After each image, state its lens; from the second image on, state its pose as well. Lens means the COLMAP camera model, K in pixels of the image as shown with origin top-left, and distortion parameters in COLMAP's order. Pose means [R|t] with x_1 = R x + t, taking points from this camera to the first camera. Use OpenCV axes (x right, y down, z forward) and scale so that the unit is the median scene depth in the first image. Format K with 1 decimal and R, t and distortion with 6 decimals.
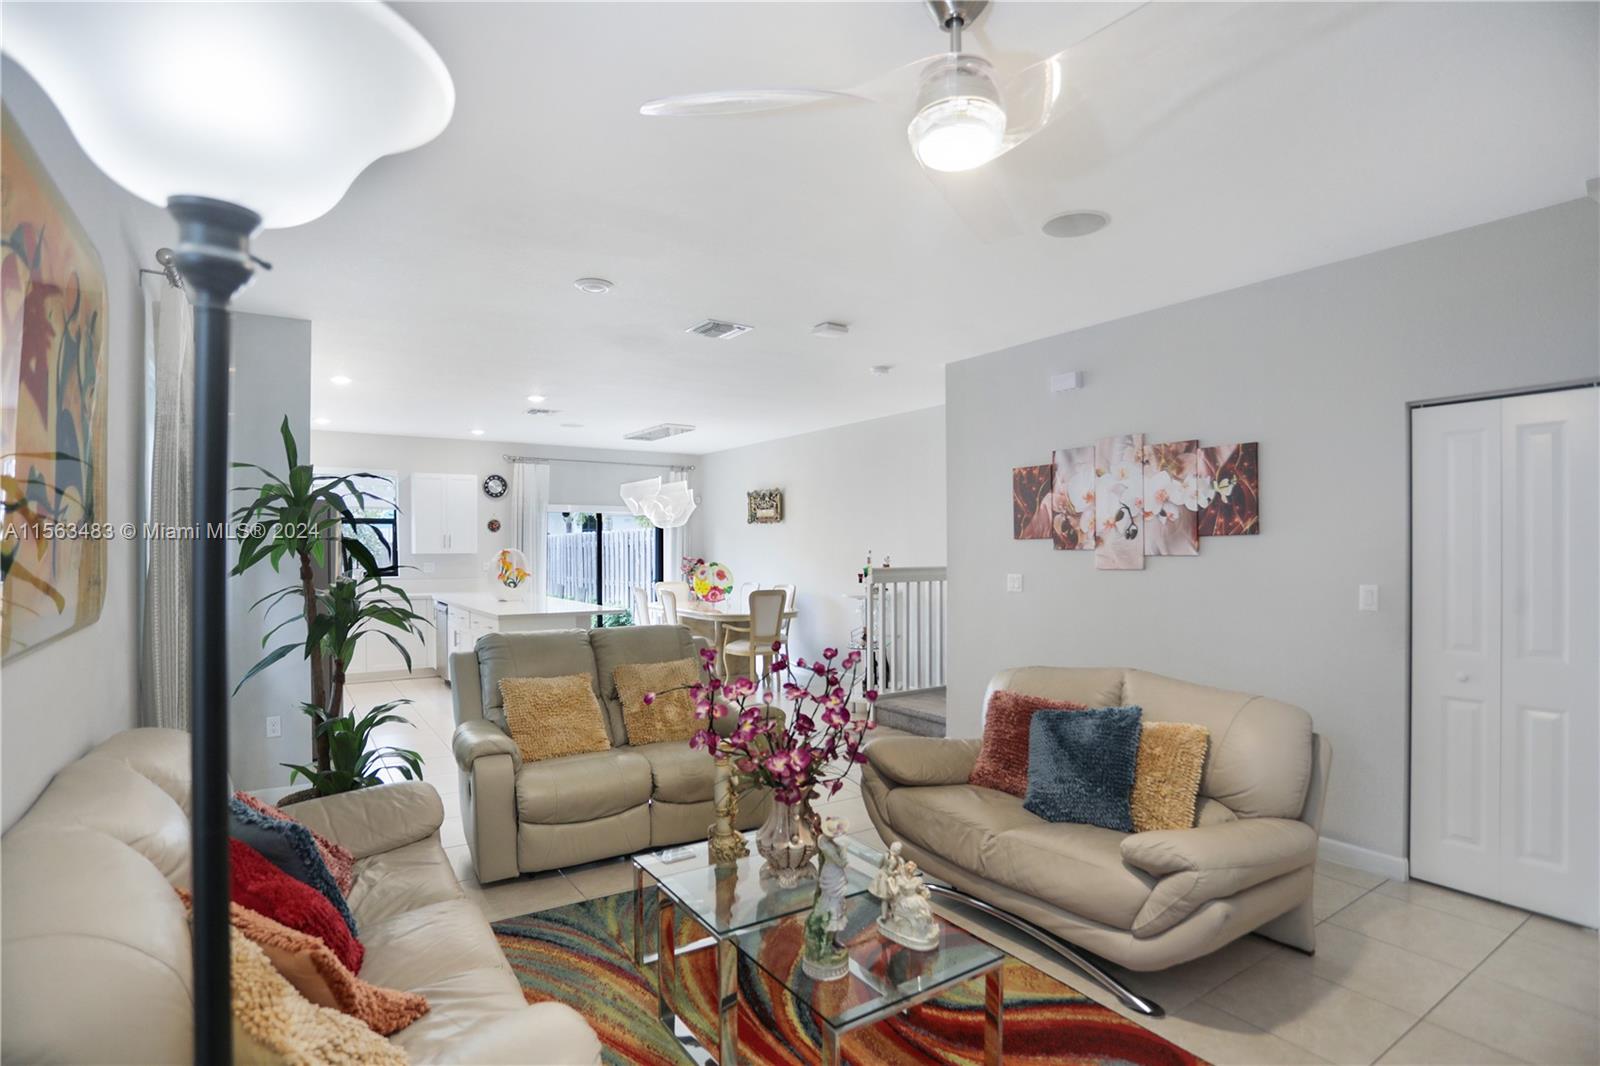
lens RADIAL K [[778.8, 0, 764.3], [0, 778.8, 545.9], [0, 0, 1]] dist [-0.001036, -0.000019]
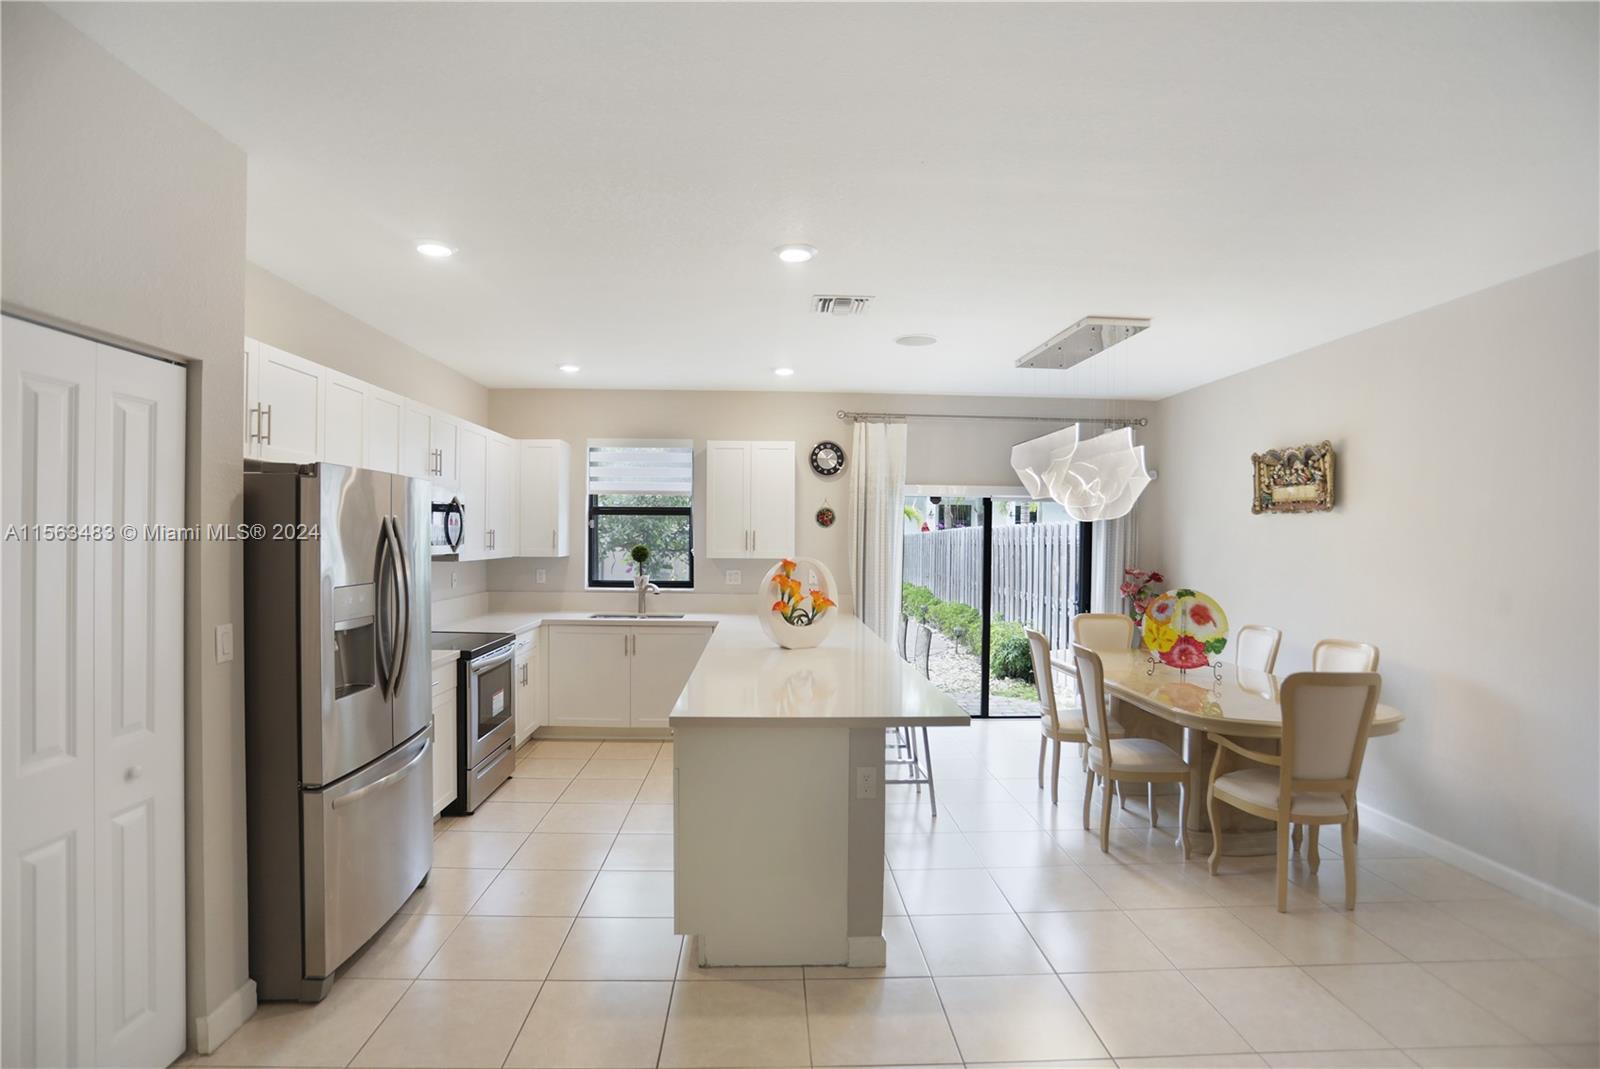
lens RADIAL K [[776.4, 0, 810.2], [0, 776.4, 538.9], [0, 0, 1]] dist [-0.064513, 0.030878]
pose [[0.877529, 0.012763, -0.479353, -0.038475], [-0.011627, 0.999918, 0.005337, -0.011177], [0.479382, 0.000890, 0.877606, 0.417589]]
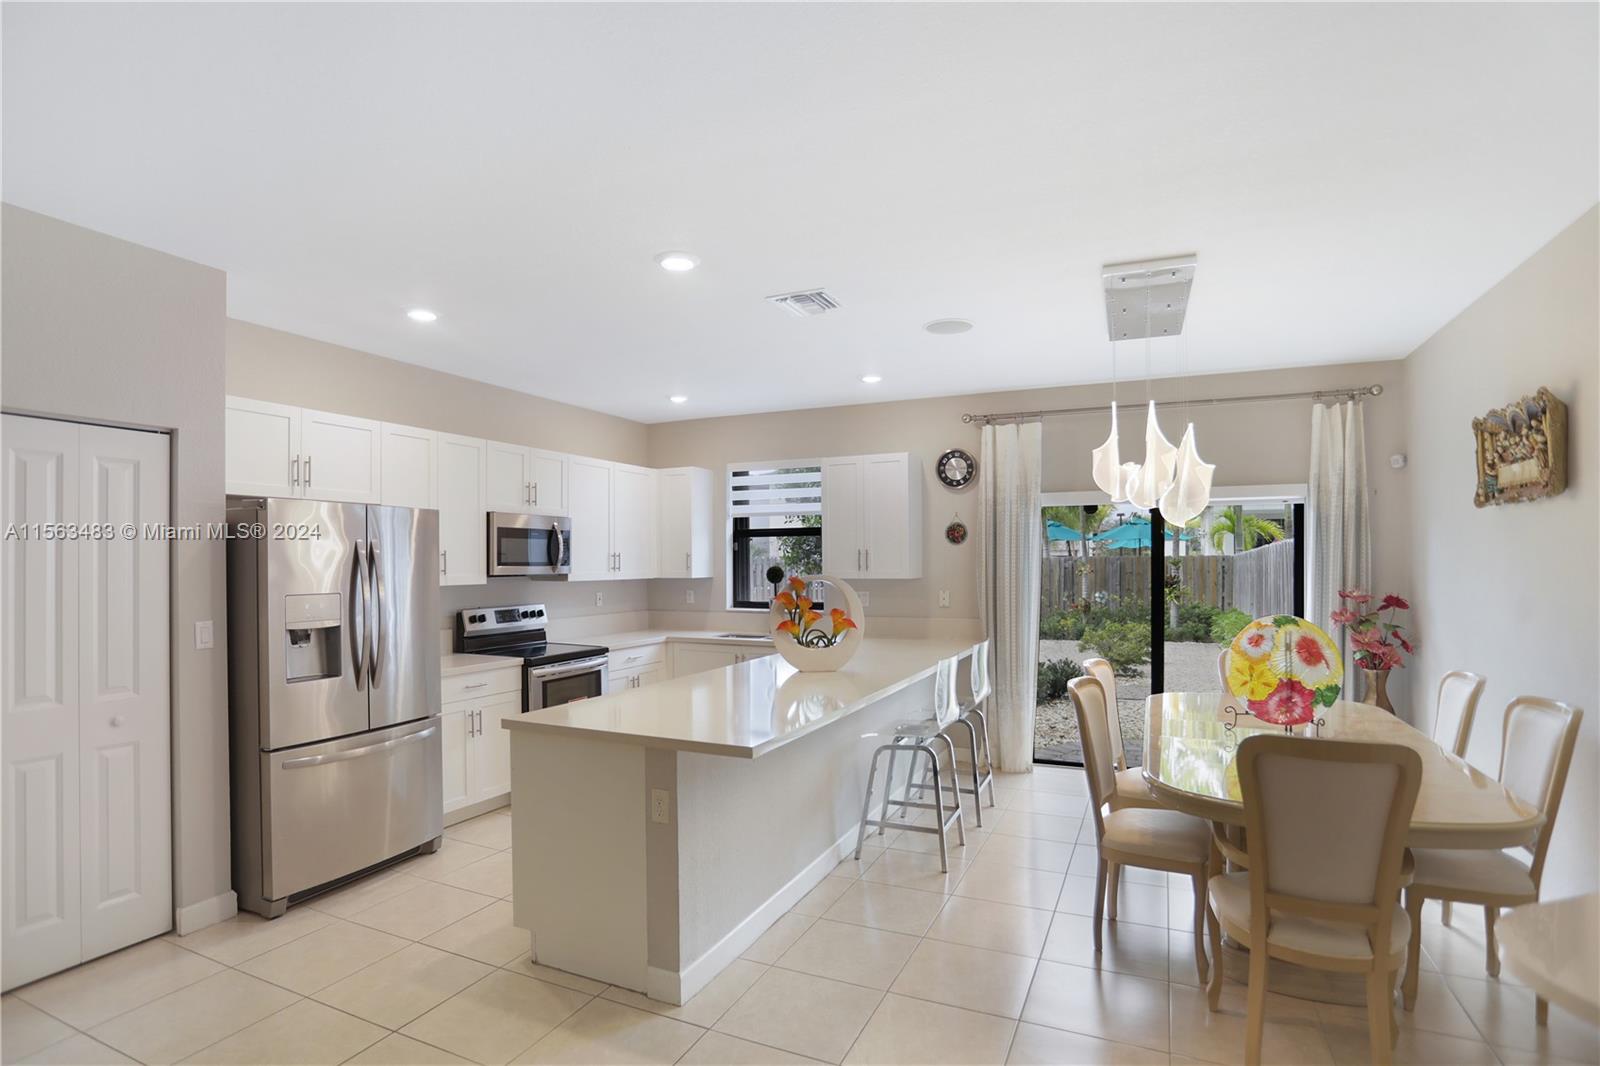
lens RADIAL K [[804.3, 0, 804.2], [0, 804.3, 551.5], [0, 0, 1]] dist [-0.068387, 0.034003]
pose [[0.558337, -0.010944, -0.829542, 0.109397], [0.004037, 0.999937, -0.010475, -0.005852], [0.829604, 0.002499, 0.558346, 0.566635]]
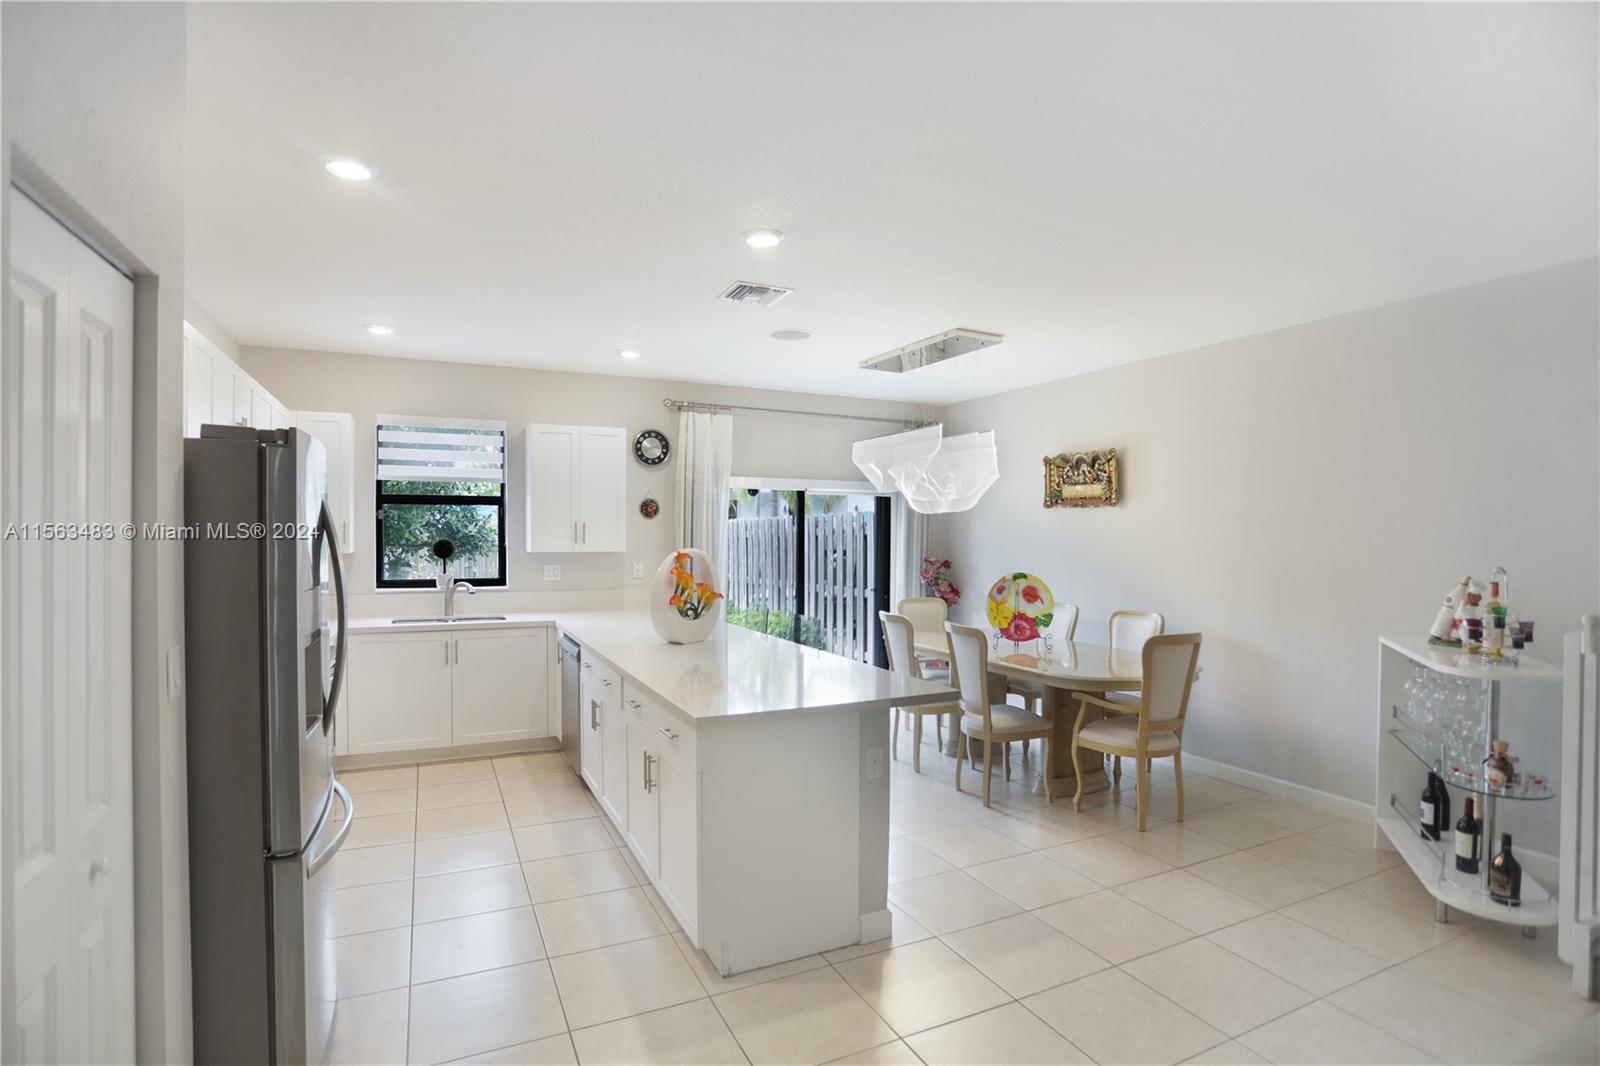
lens RADIAL K [[776.4, 0, 810.2], [0, 776.4, 537.4], [0, 0, 1]] dist [-0.064513, 0.030878]
pose [[0.995244, 0.009209, -0.096980, -0.155320], [-0.008516, 0.999935, 0.007557, -0.008188], [0.097043, -0.006695, 0.995258, 0.381570]]
